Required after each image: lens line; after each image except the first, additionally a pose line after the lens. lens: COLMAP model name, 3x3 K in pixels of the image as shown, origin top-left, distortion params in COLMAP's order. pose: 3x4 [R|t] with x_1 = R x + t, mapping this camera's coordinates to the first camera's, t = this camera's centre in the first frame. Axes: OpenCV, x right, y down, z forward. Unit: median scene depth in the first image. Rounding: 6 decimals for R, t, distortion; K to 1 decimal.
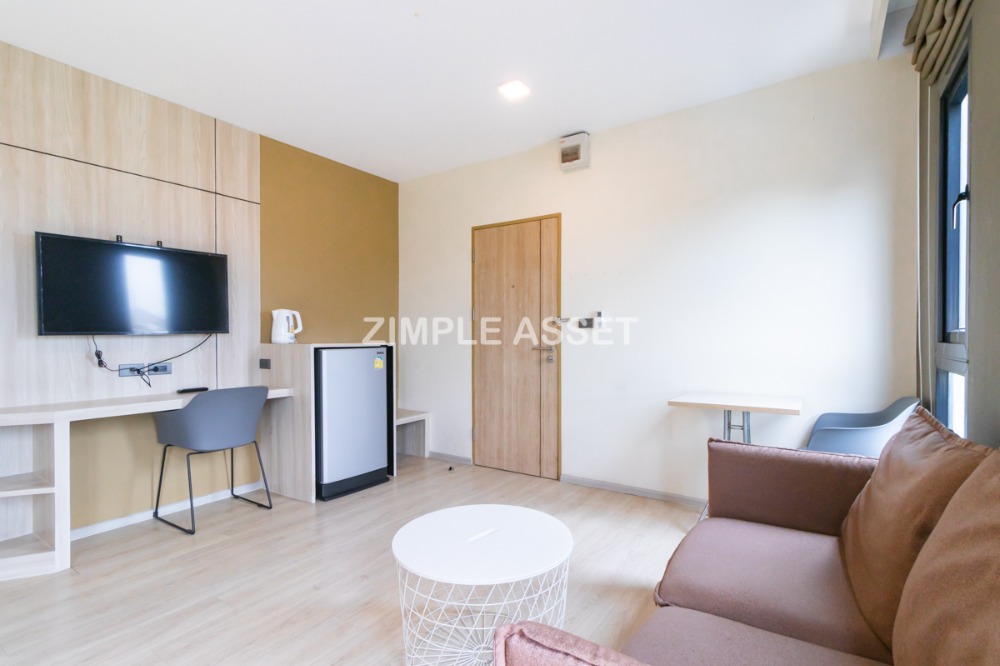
lens RADIAL K [[480.1, 0, 501.2], [0, 480.1, 340.2], [0, 0, 1]] dist [0.000041, 0.000130]
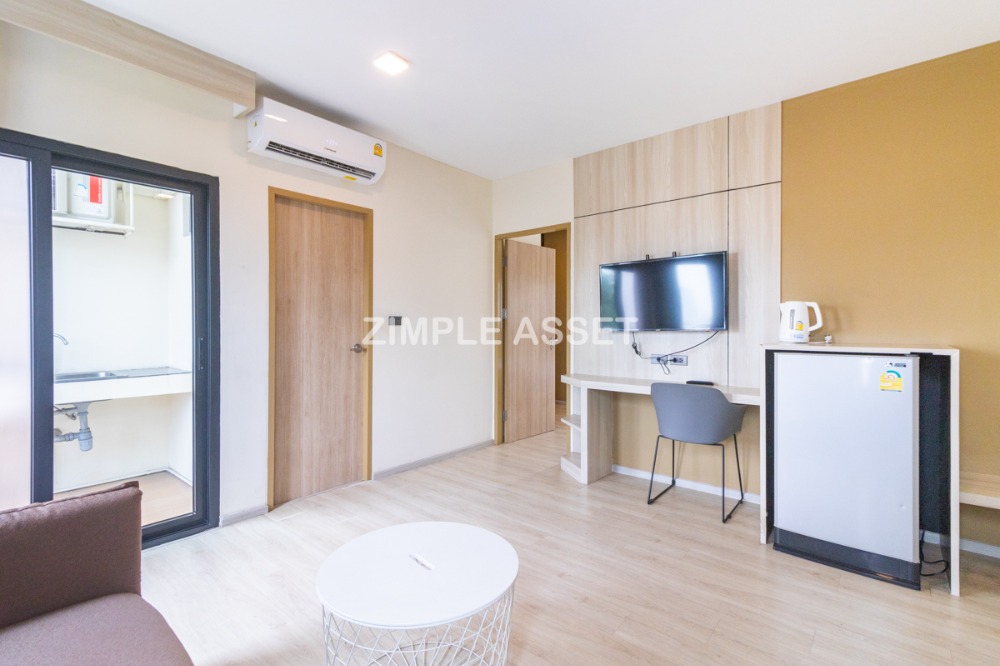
lens RADIAL K [[461.2, 0, 505.0], [0, 461.2, 328.0], [0, 0, 1]] dist [-0.000821, -0.000319]
pose [[-0.116501, 0.004914, -0.993178, 0.437310], [-0.010121, 0.999930, 0.006134, -0.020854], [0.993139, 0.010767, -0.116443, 0.683884]]
